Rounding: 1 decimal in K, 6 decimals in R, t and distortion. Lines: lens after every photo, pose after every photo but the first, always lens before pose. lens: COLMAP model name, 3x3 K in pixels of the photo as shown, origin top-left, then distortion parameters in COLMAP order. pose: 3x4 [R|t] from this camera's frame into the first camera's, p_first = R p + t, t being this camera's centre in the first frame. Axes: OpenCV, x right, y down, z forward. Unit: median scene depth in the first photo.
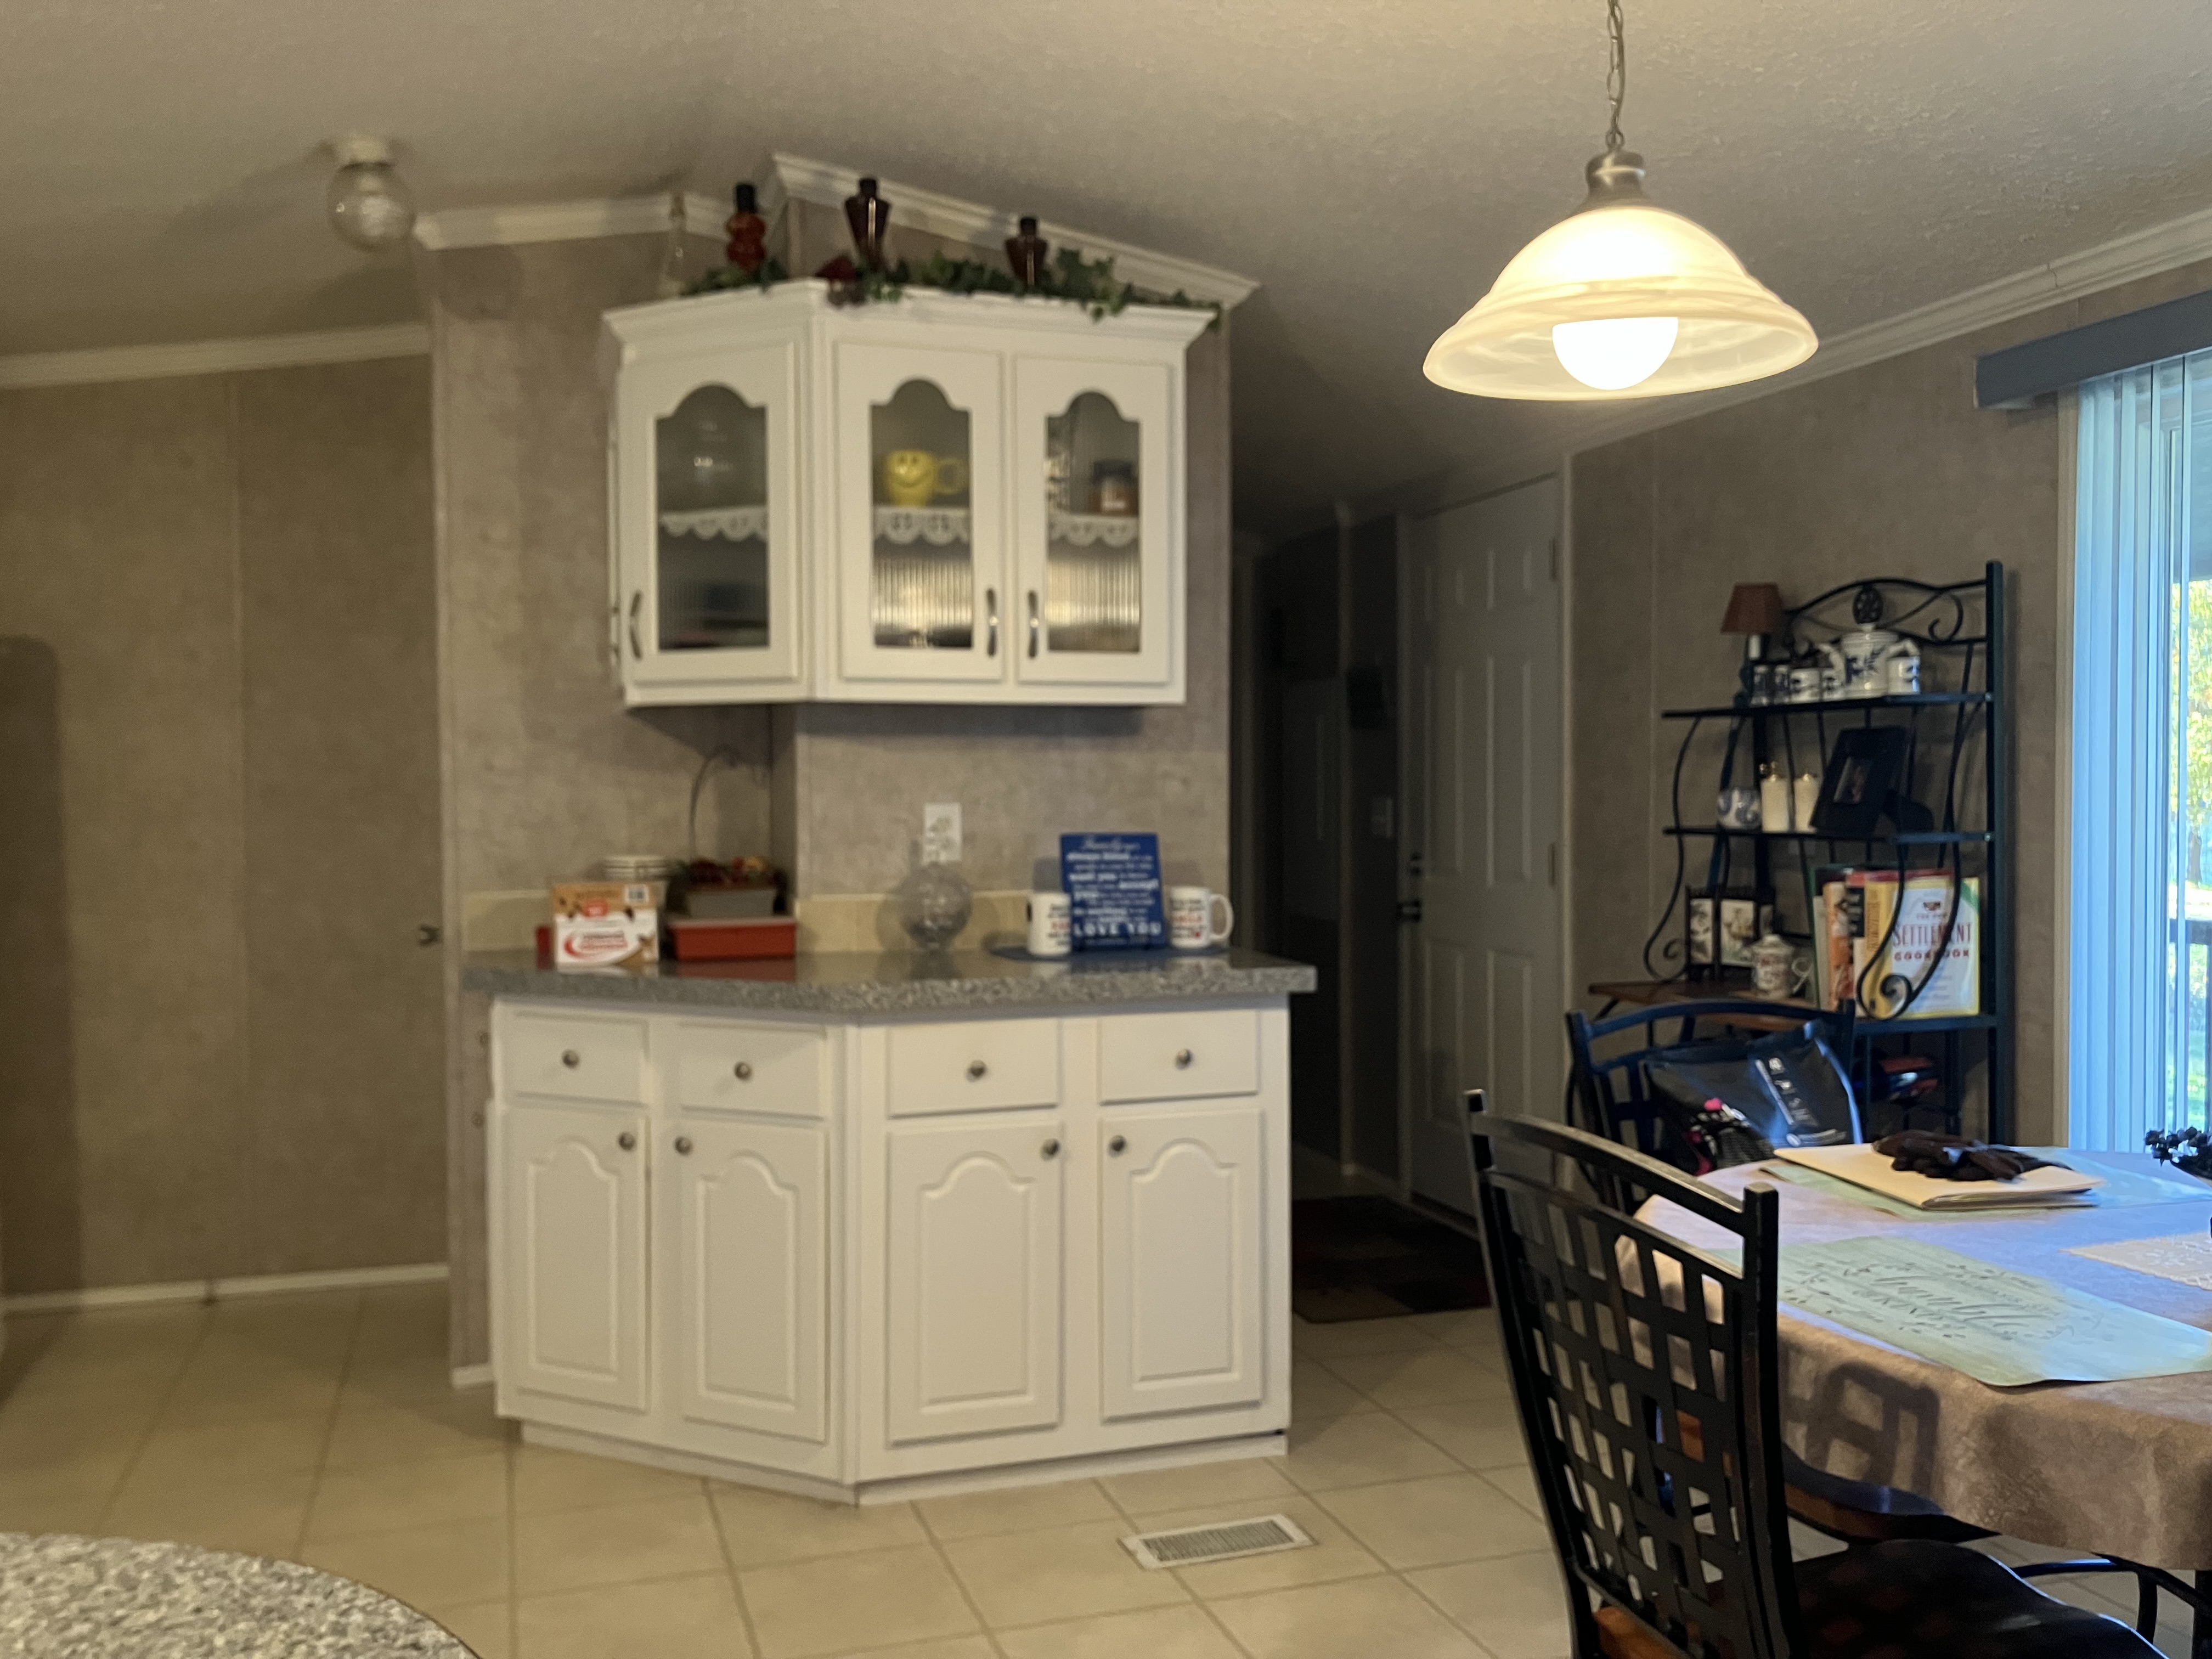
lens RADIAL K [[1852.0, 0, 1106.0], [0, 1852.0, 829.5], [0, 0, 1]] dist [0.080084, -0.154617]
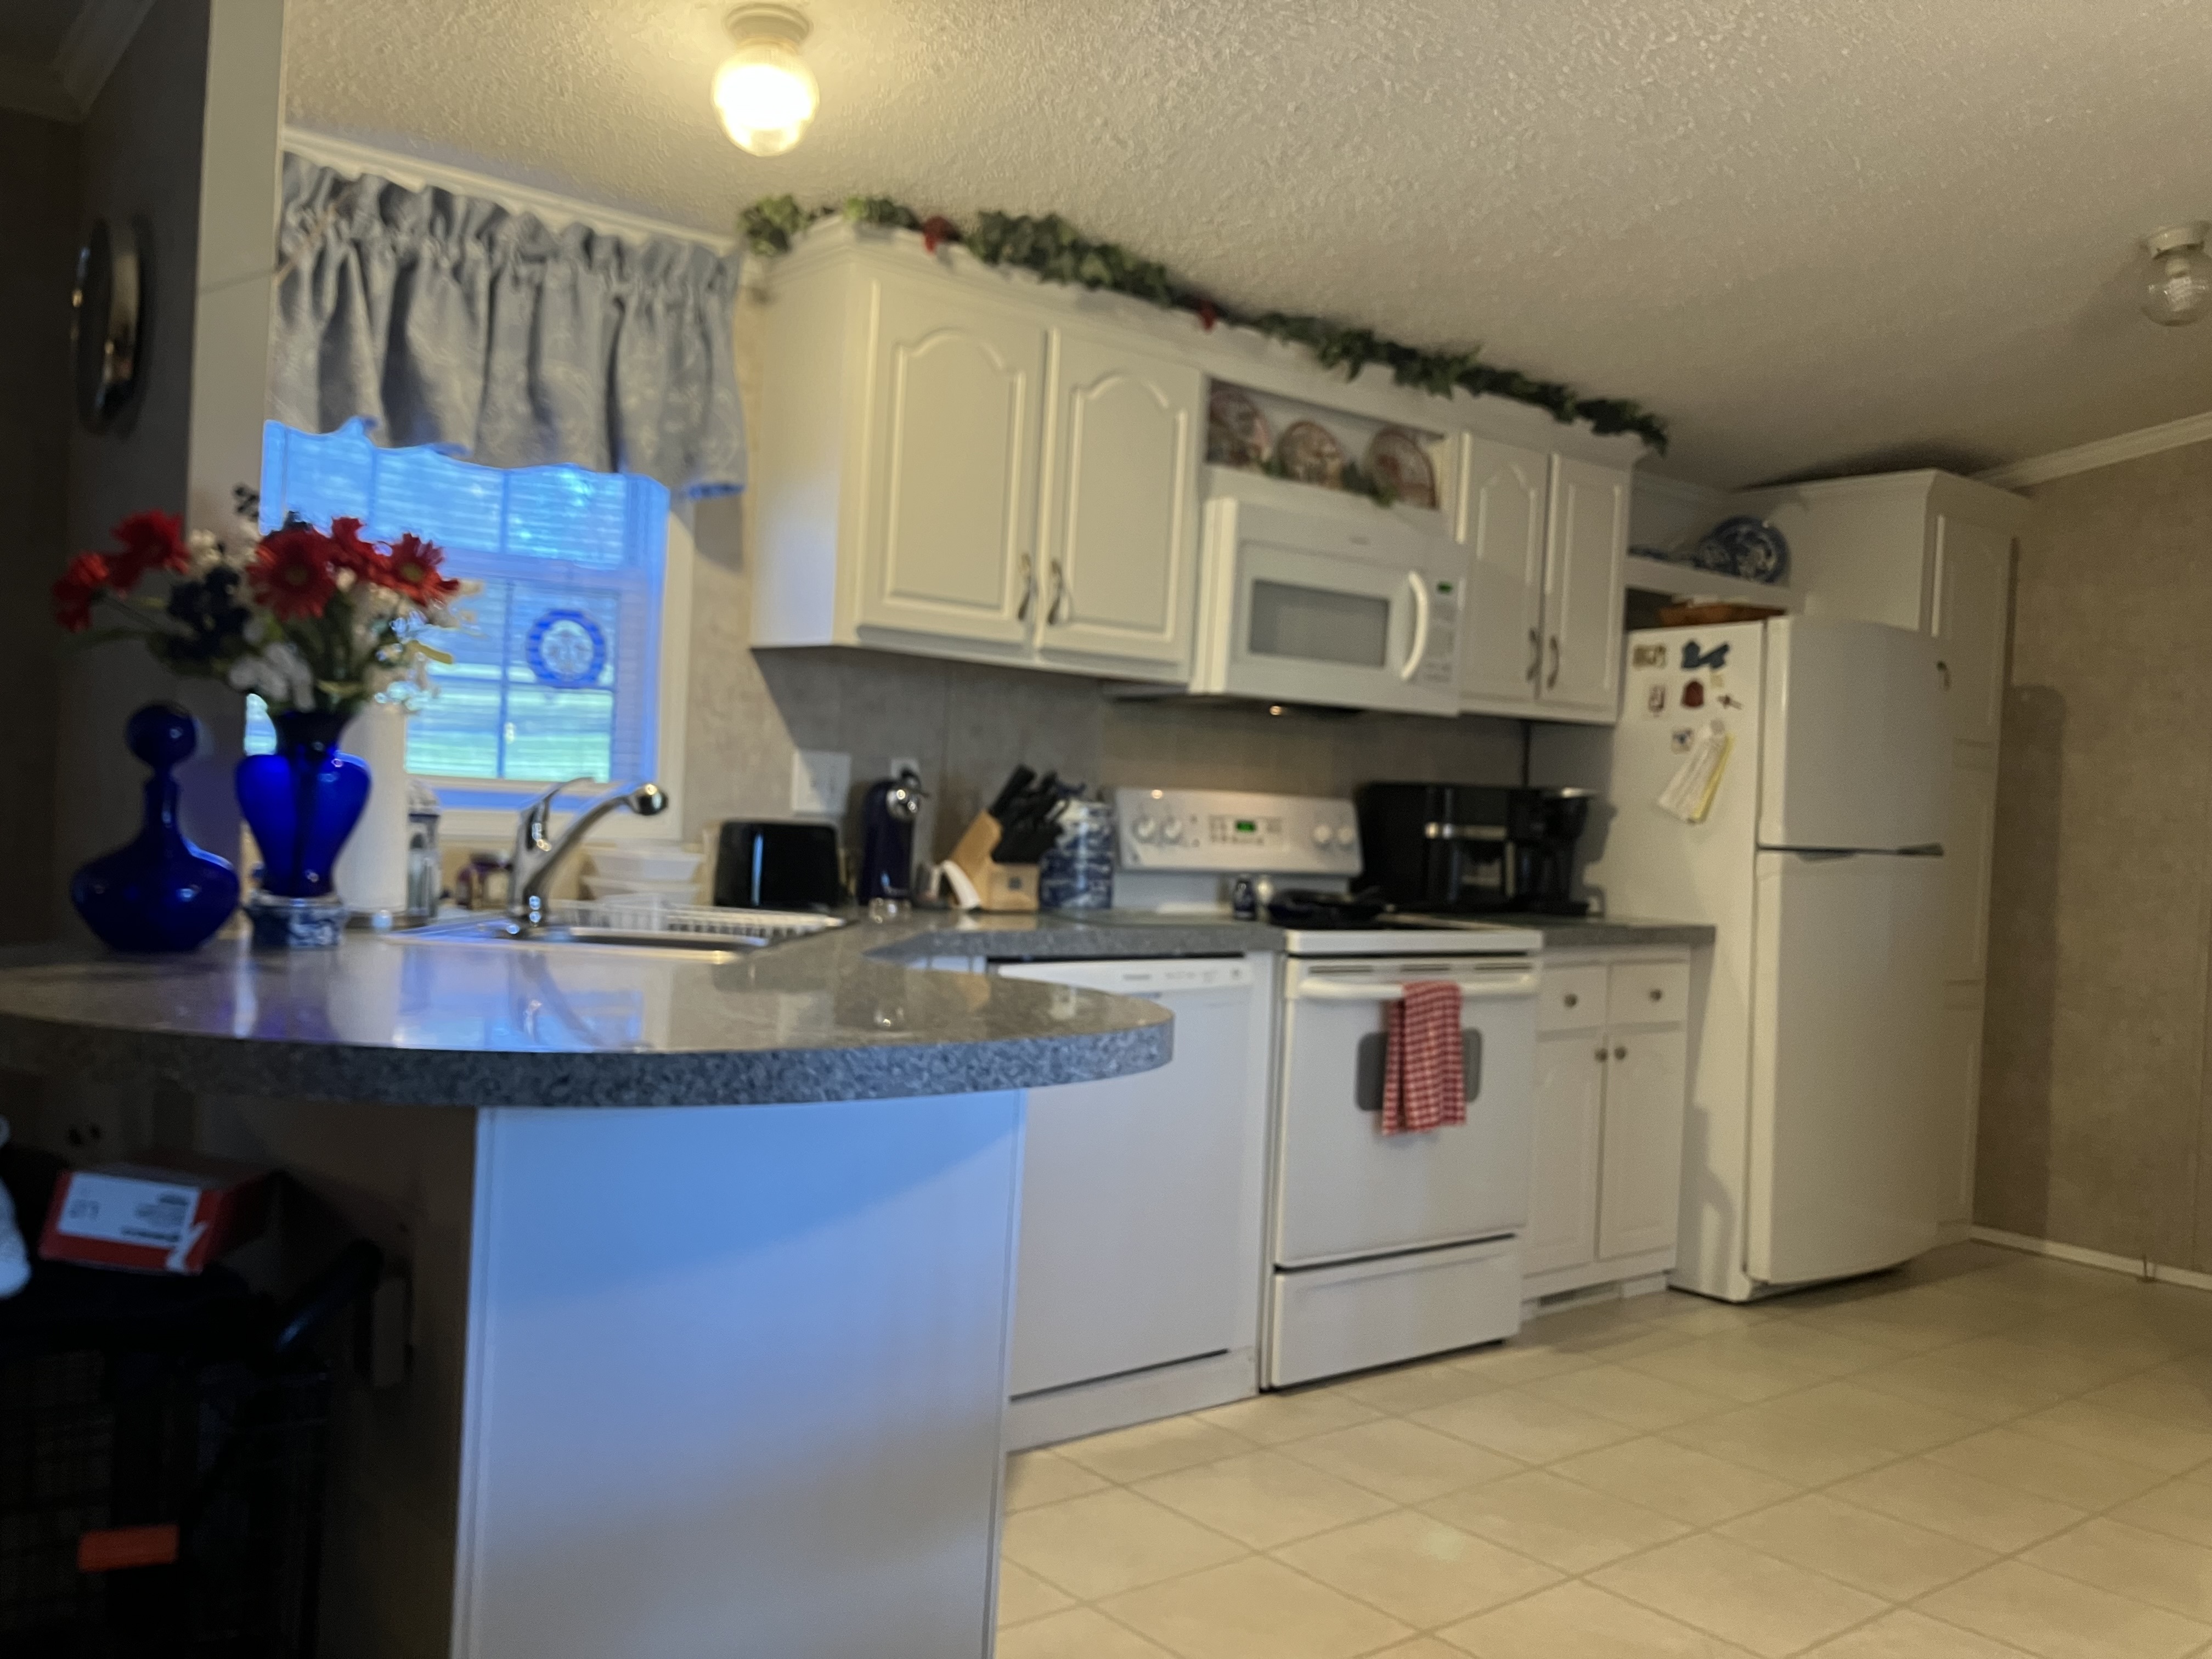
lens RADIAL K [[1852.0, 0, 1106.0], [0, 1852.0, 829.5], [0, 0, 1]] dist [0.080084, -0.154617]
pose [[0.341171, 0.034999, -0.939350, 0.348075], [-0.069147, 0.997534, 0.012053, 0.016534], [0.937455, 0.060841, 0.342749, 0.030272]]
